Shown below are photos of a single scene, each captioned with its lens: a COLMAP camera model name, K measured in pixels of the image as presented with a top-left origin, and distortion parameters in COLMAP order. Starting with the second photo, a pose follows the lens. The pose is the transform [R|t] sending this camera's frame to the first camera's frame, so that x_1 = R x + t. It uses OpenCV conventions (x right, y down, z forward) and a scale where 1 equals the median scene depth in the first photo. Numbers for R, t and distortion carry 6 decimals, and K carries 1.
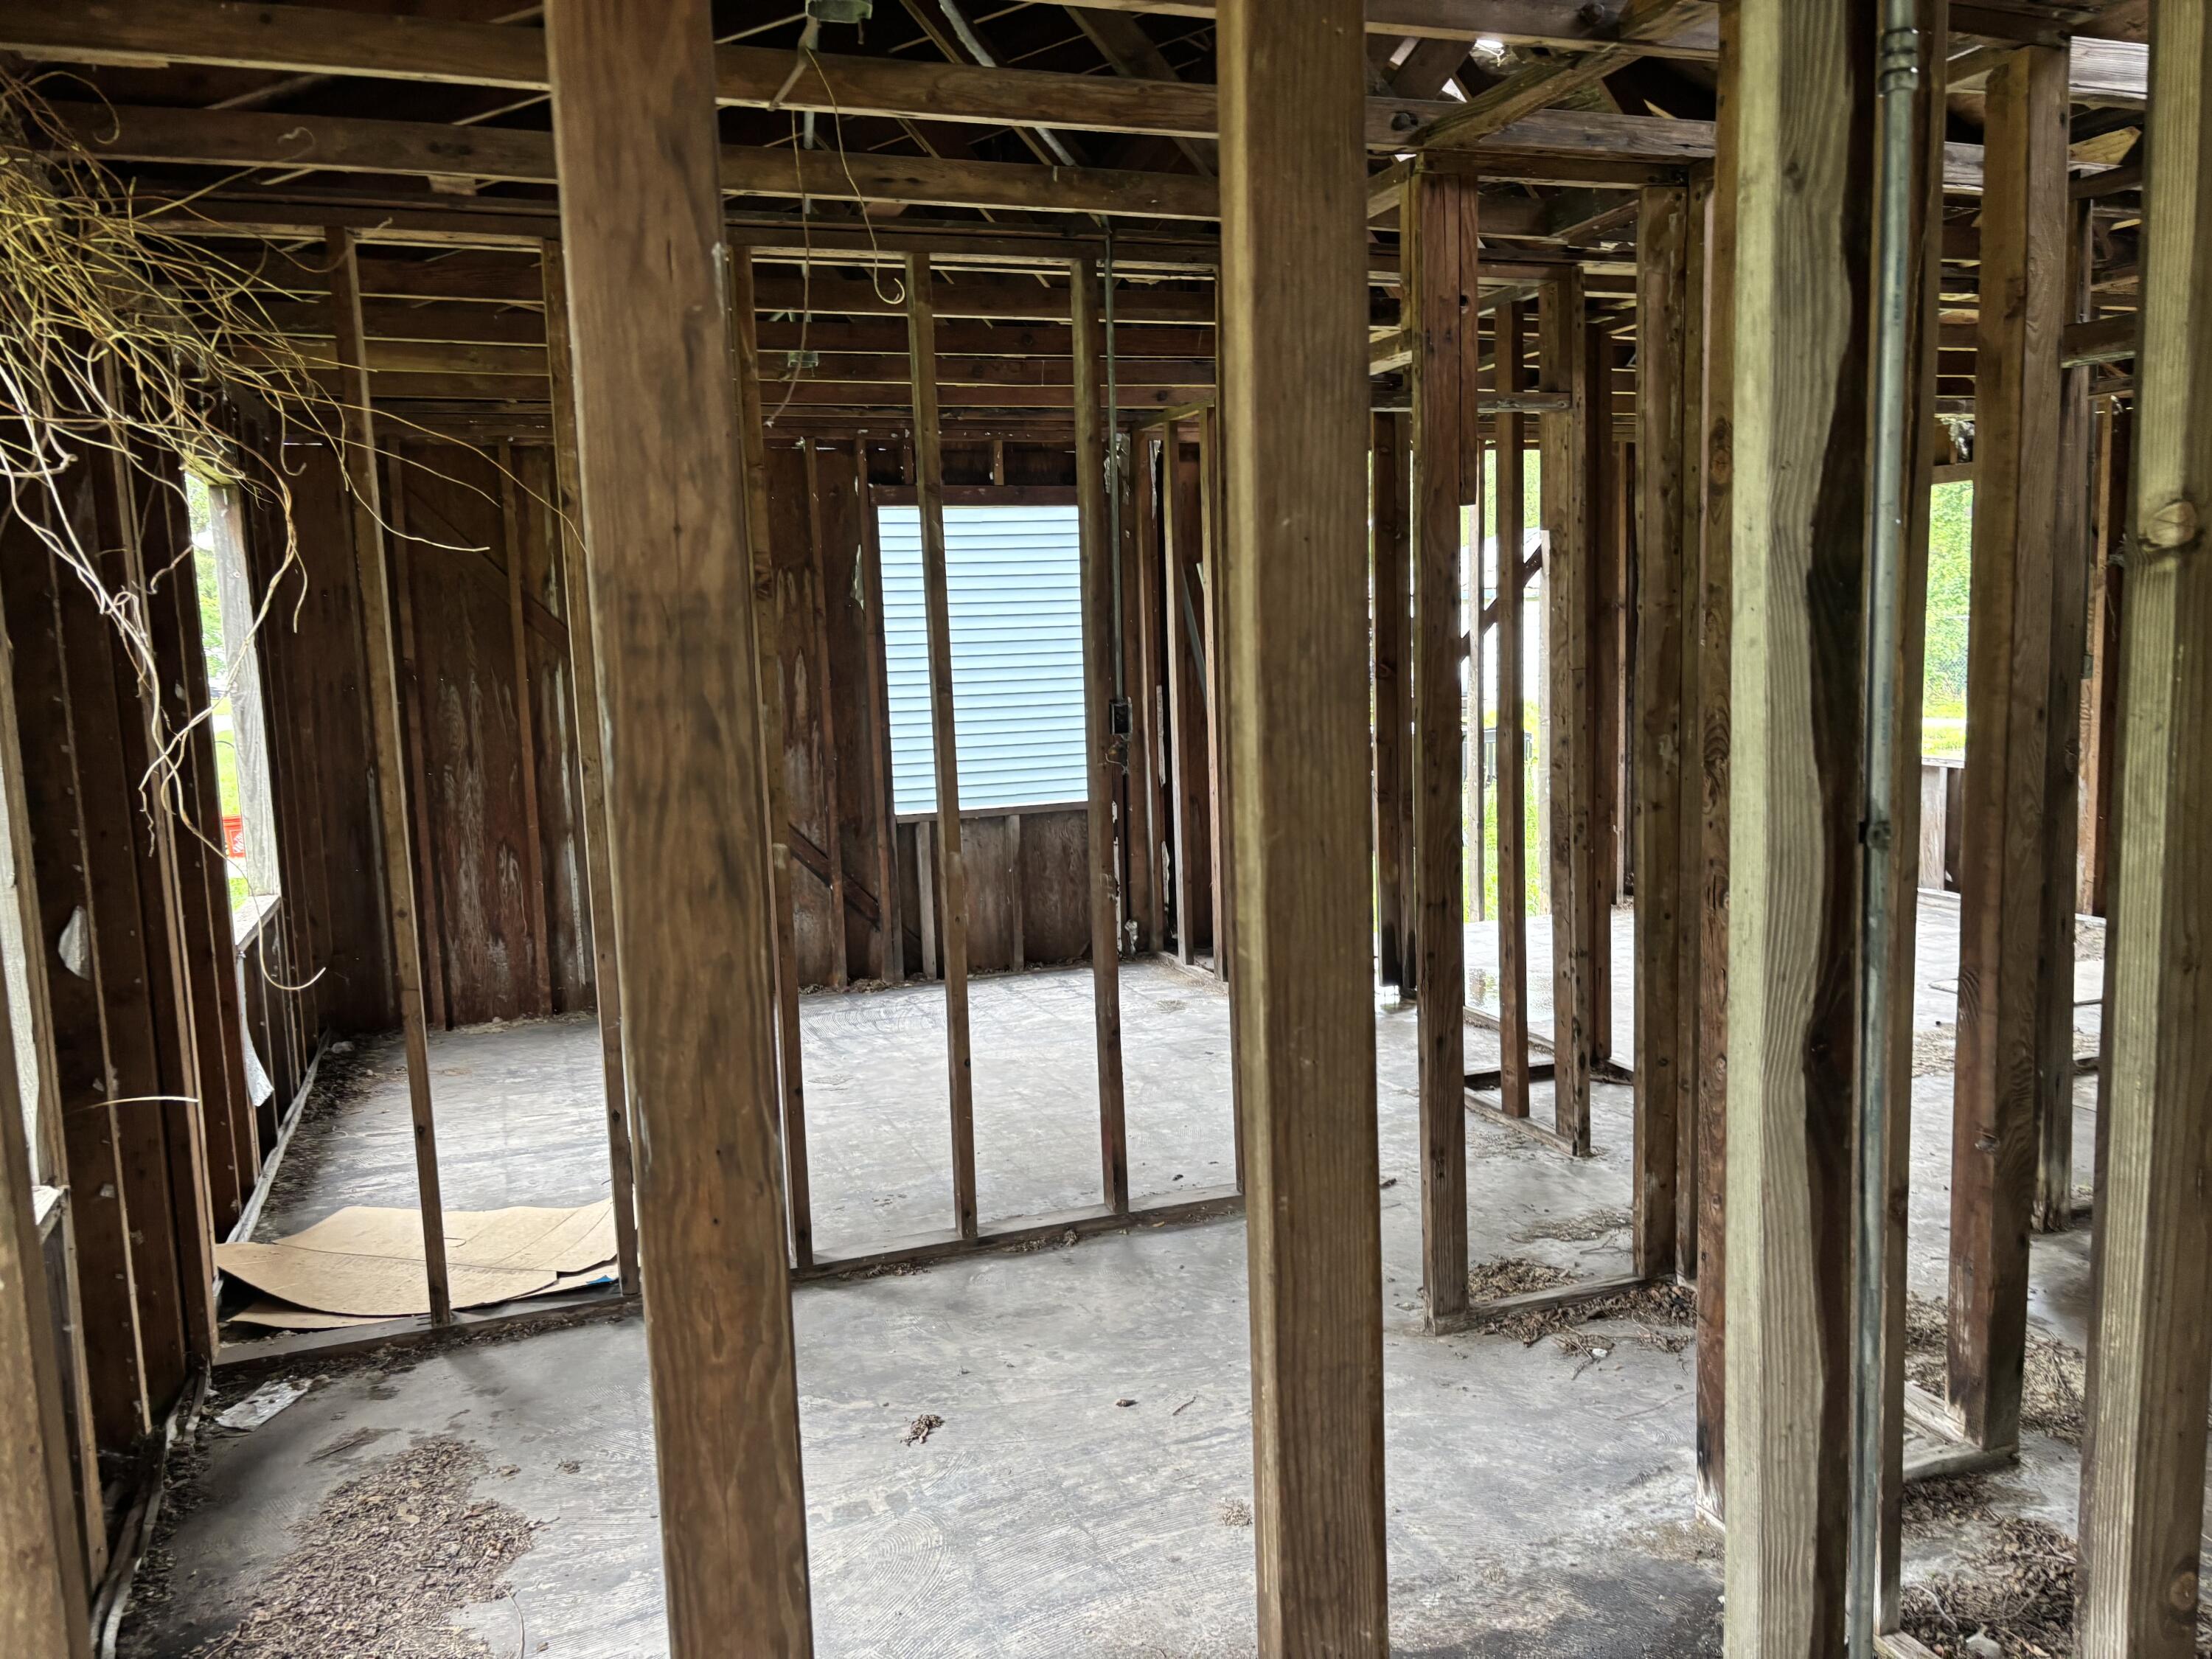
lens RADIAL K [[1691.0, 0, 1108.9], [0, 1691.0, 838.9], [0, 0, 1]] dist [0.049269, -0.062540]
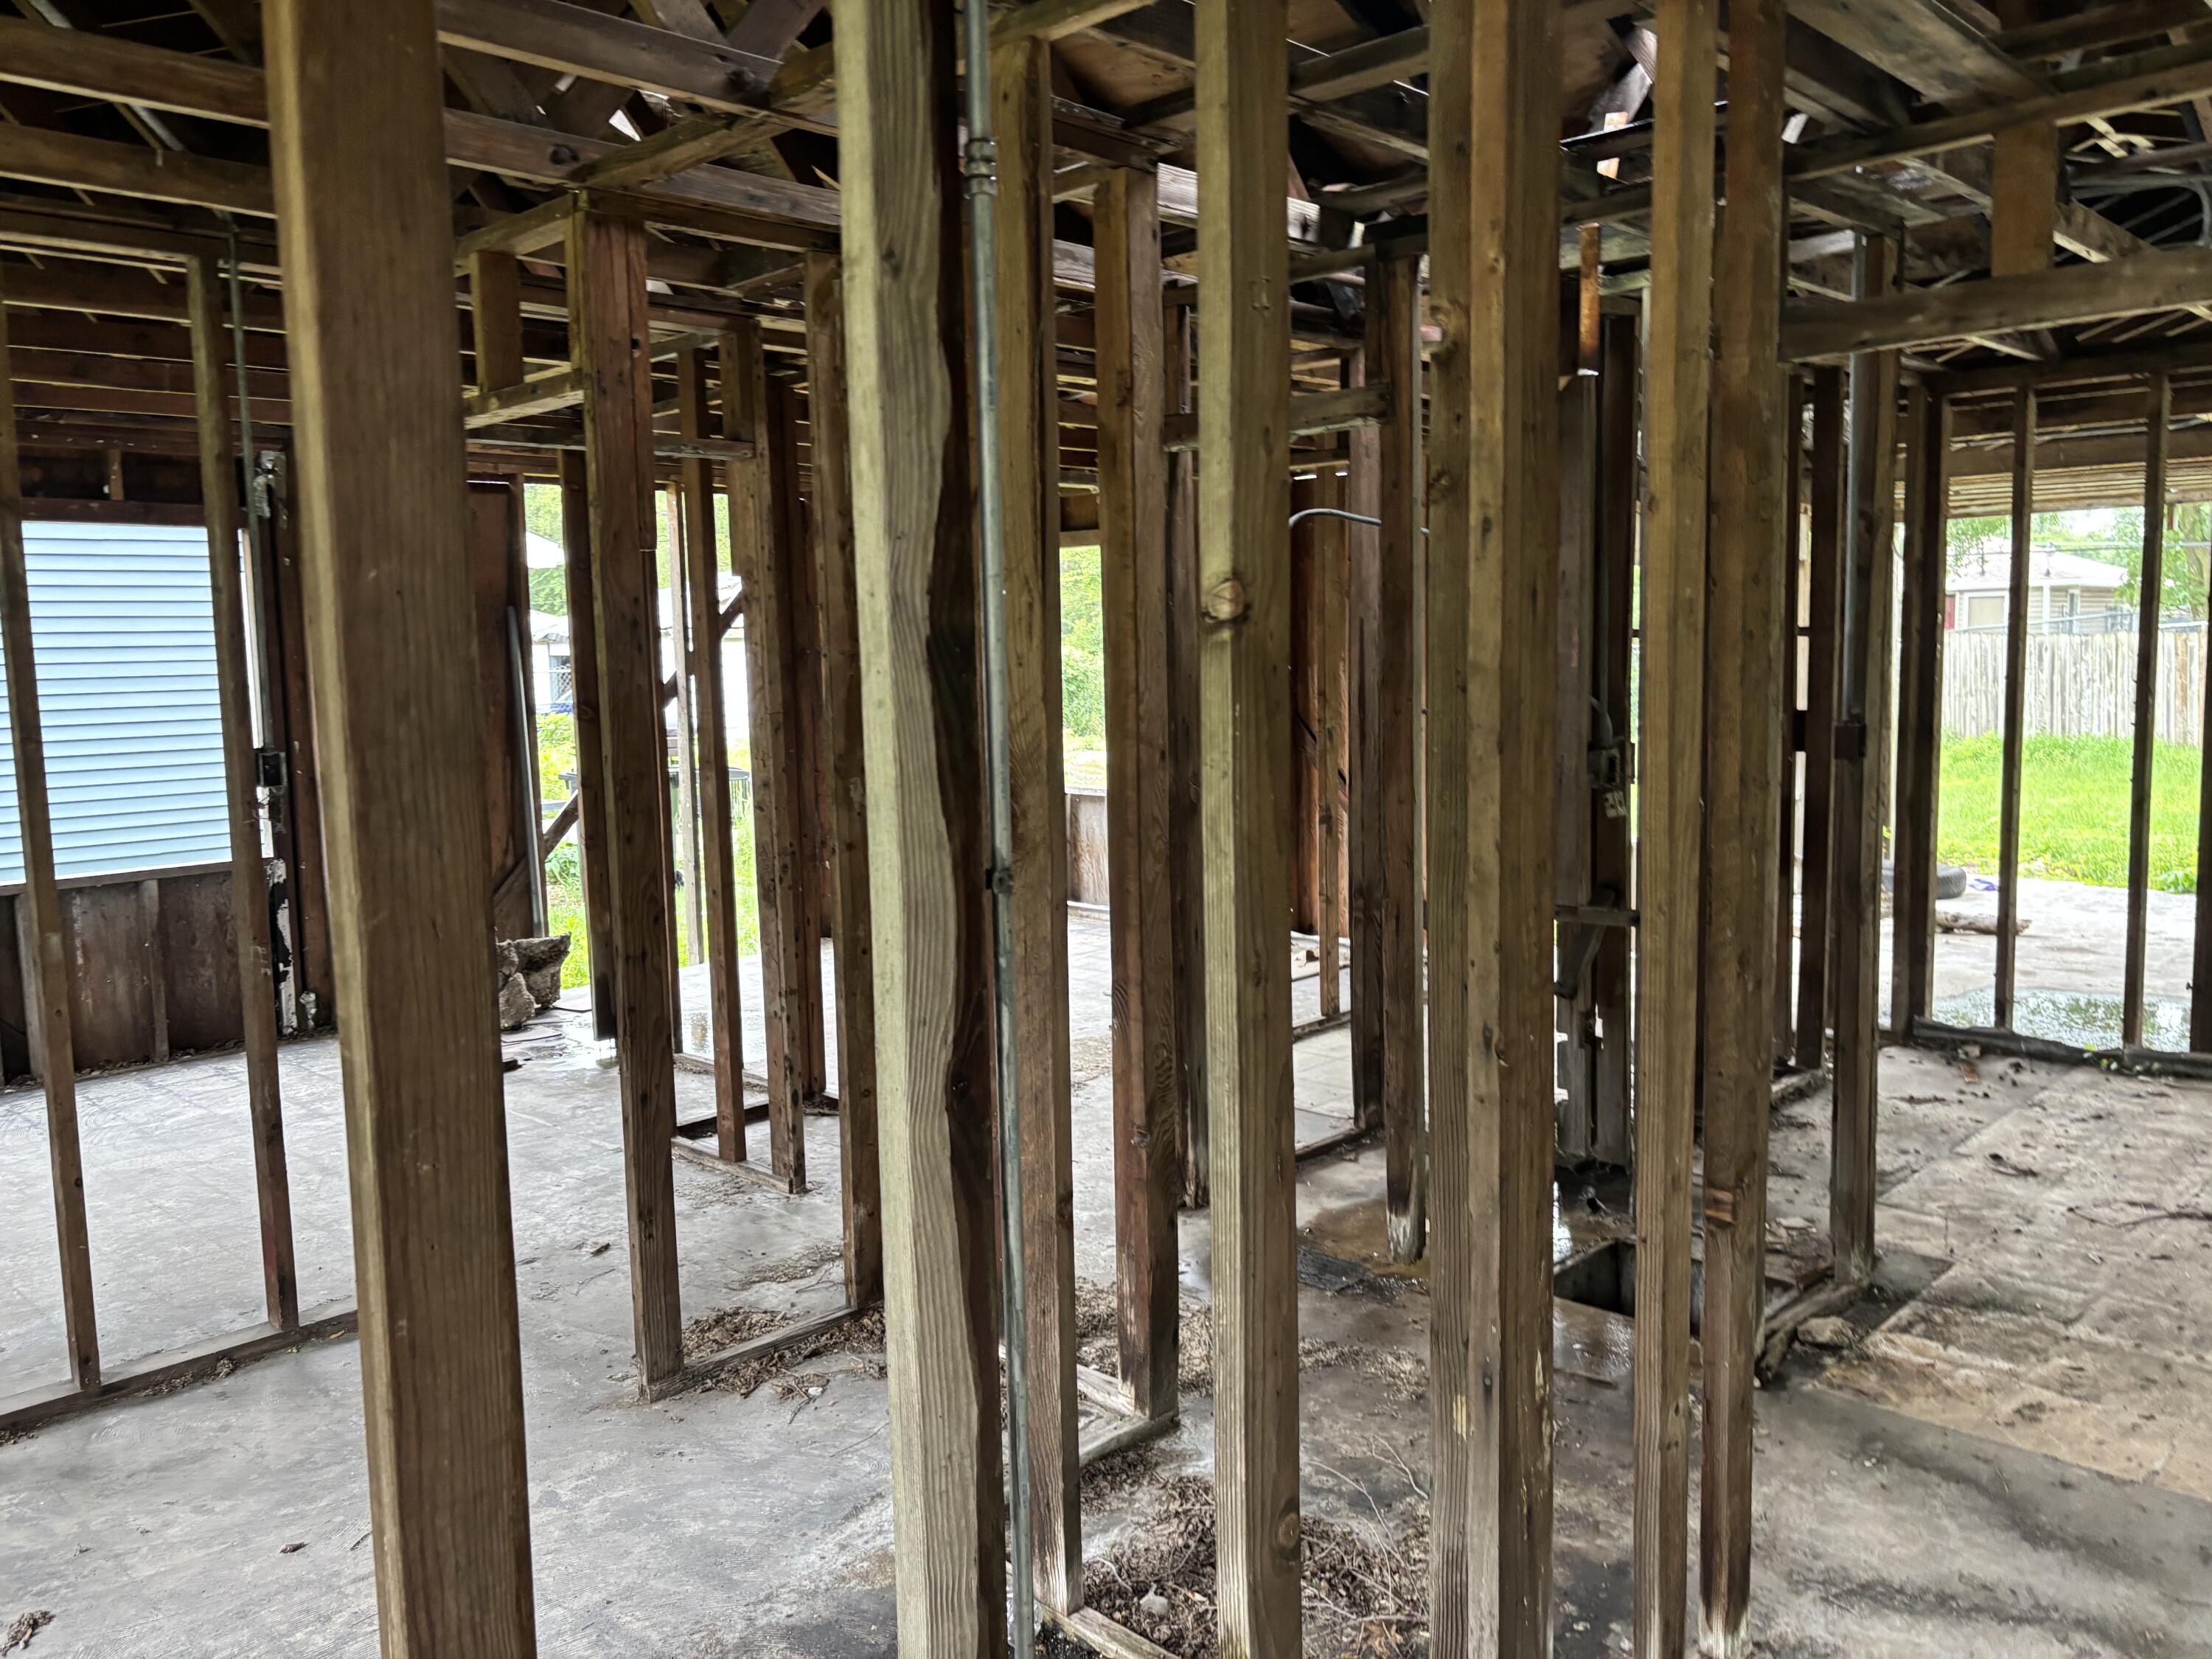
lens RADIAL K [[1670.6, 0, 1114.8], [0, 1670.6, 810.4], [0, 0, 1]] dist [0.062640, -0.066536]
pose [[0.902797, -0.032735, 0.428819, 0.031564], [0.047748, 0.998564, -0.024295, -0.008743], [-0.427408, 0.042409, 0.903064, 0.008070]]
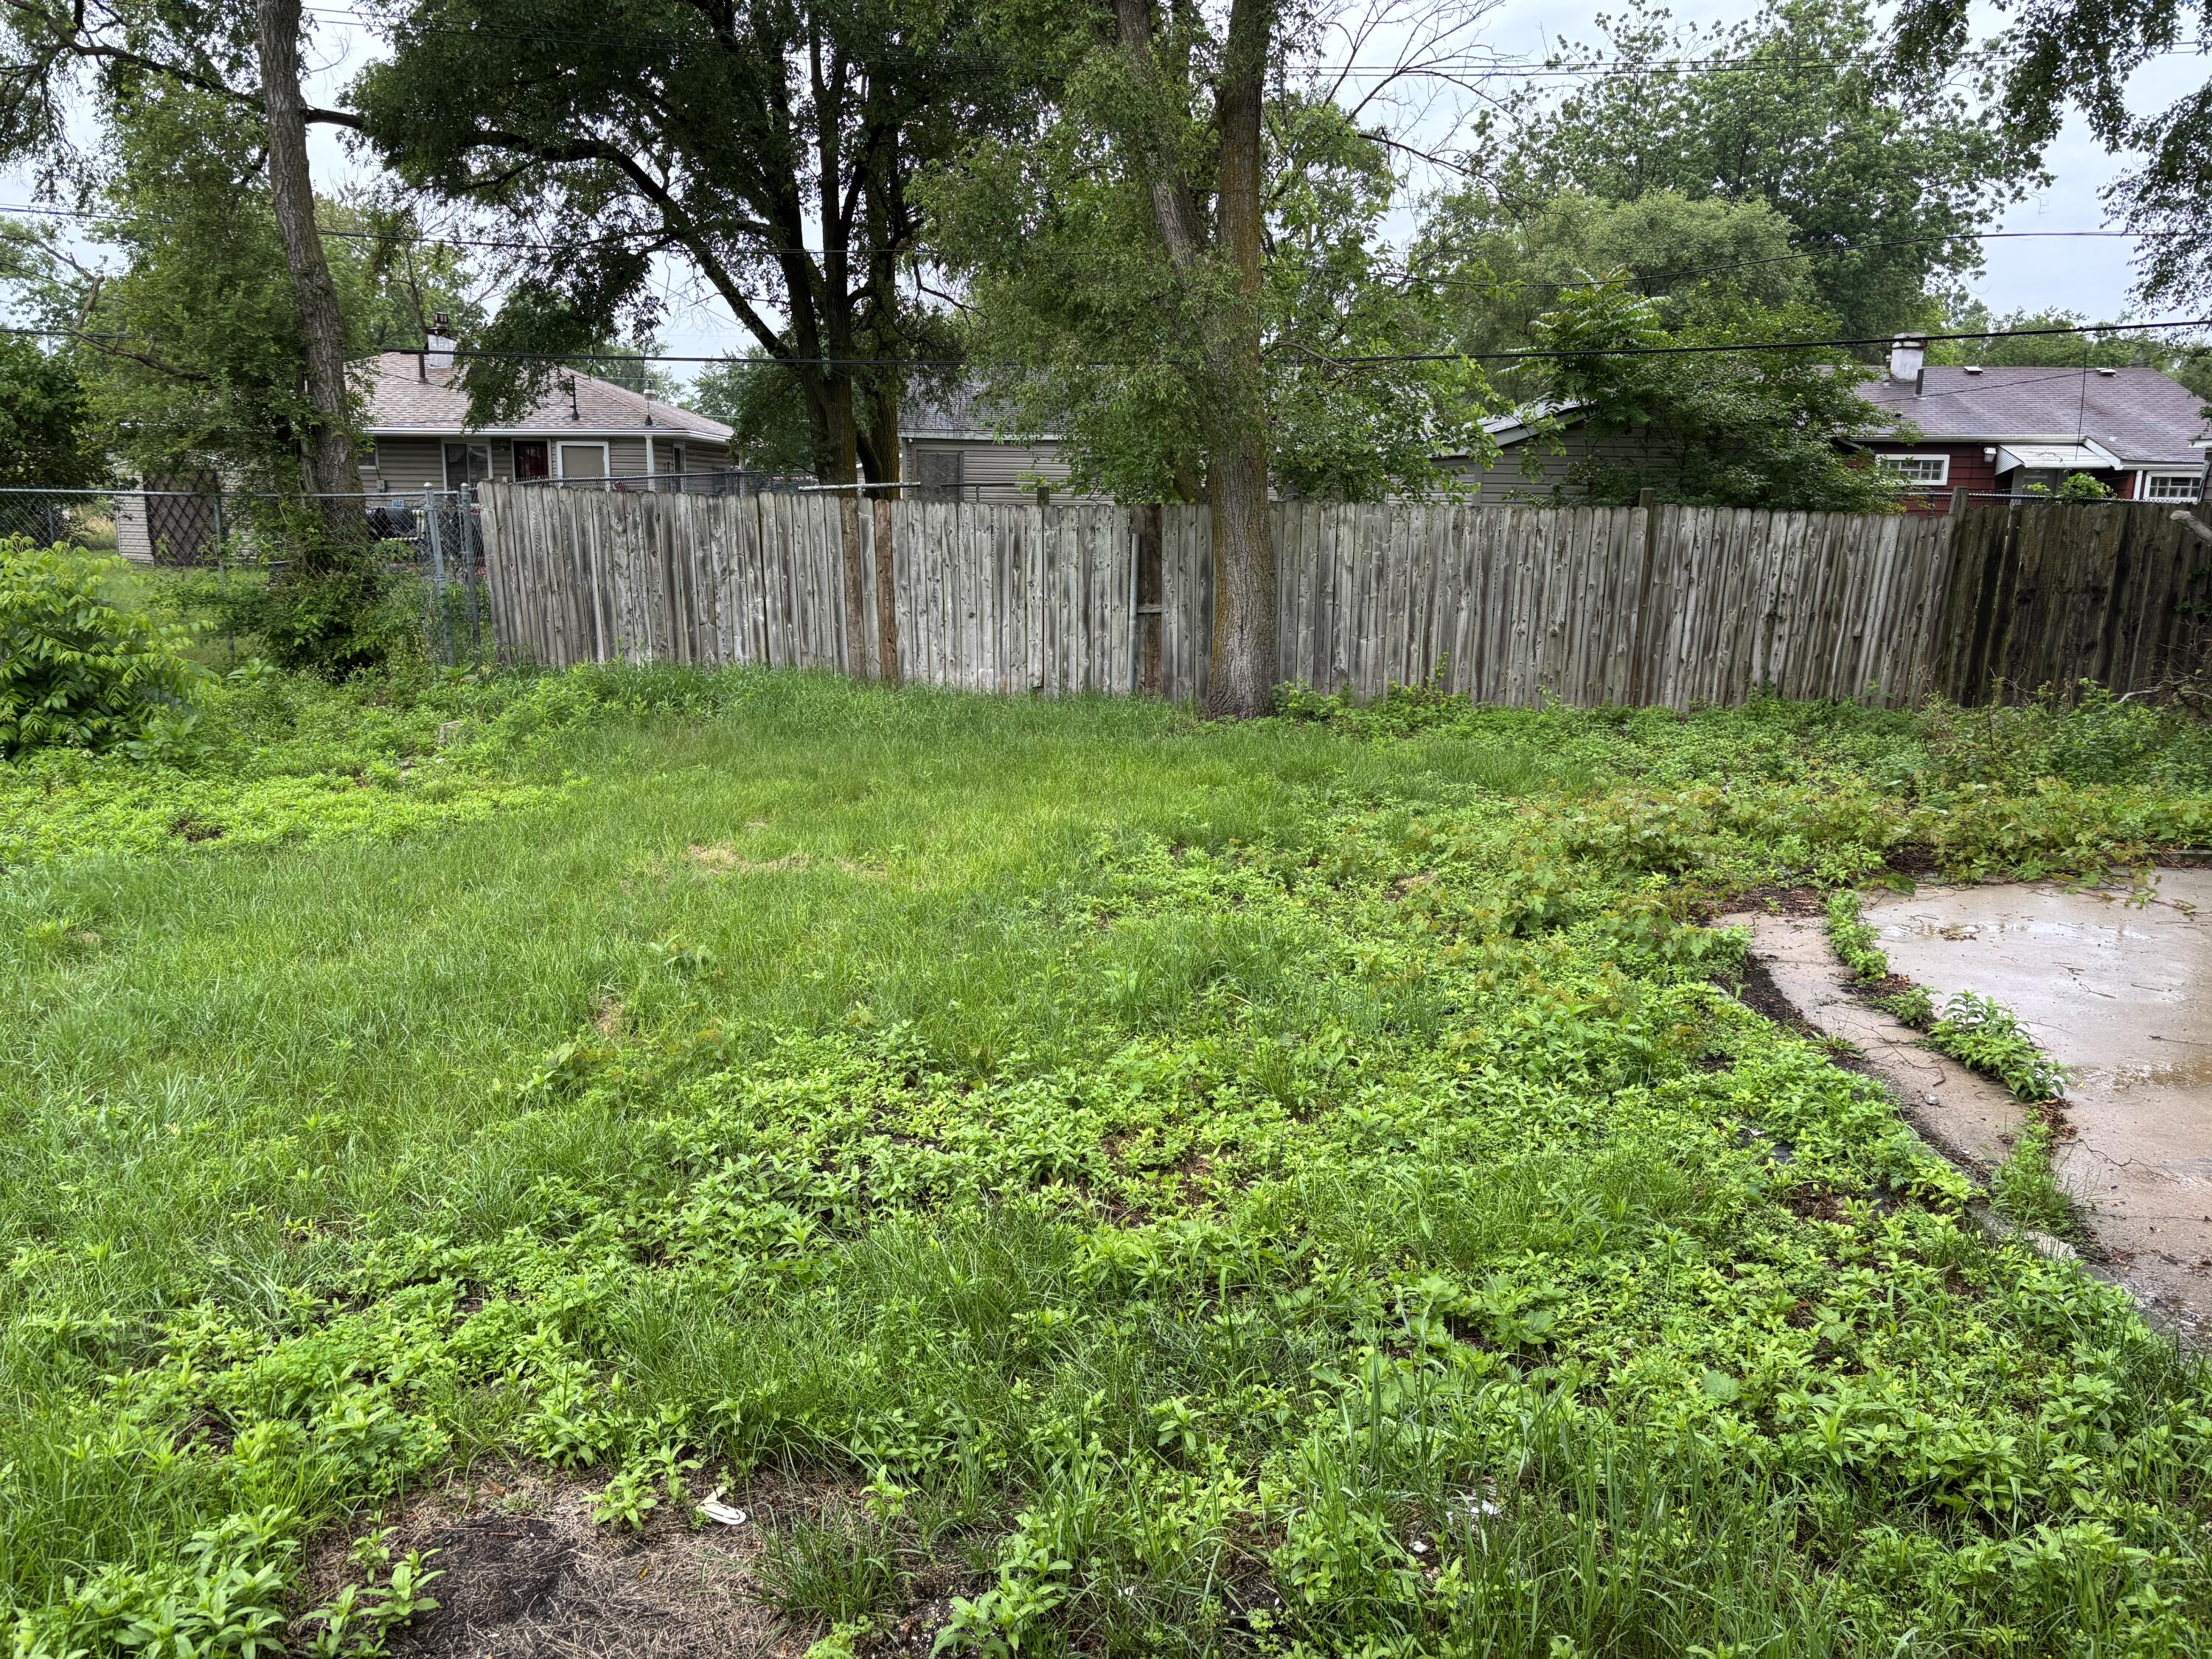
lens RADIAL K [[1670.6, 0, 1114.8], [0, 1670.6, 810.4], [0, 0, 1]] dist [0.062640, -0.066536]
pose [[0.352149, -0.141542, 0.925180, 0.517268], [0.095850, 0.988755, 0.114785, -0.059246], [-0.931023, 0.048257, 0.361756, 0.358192]]
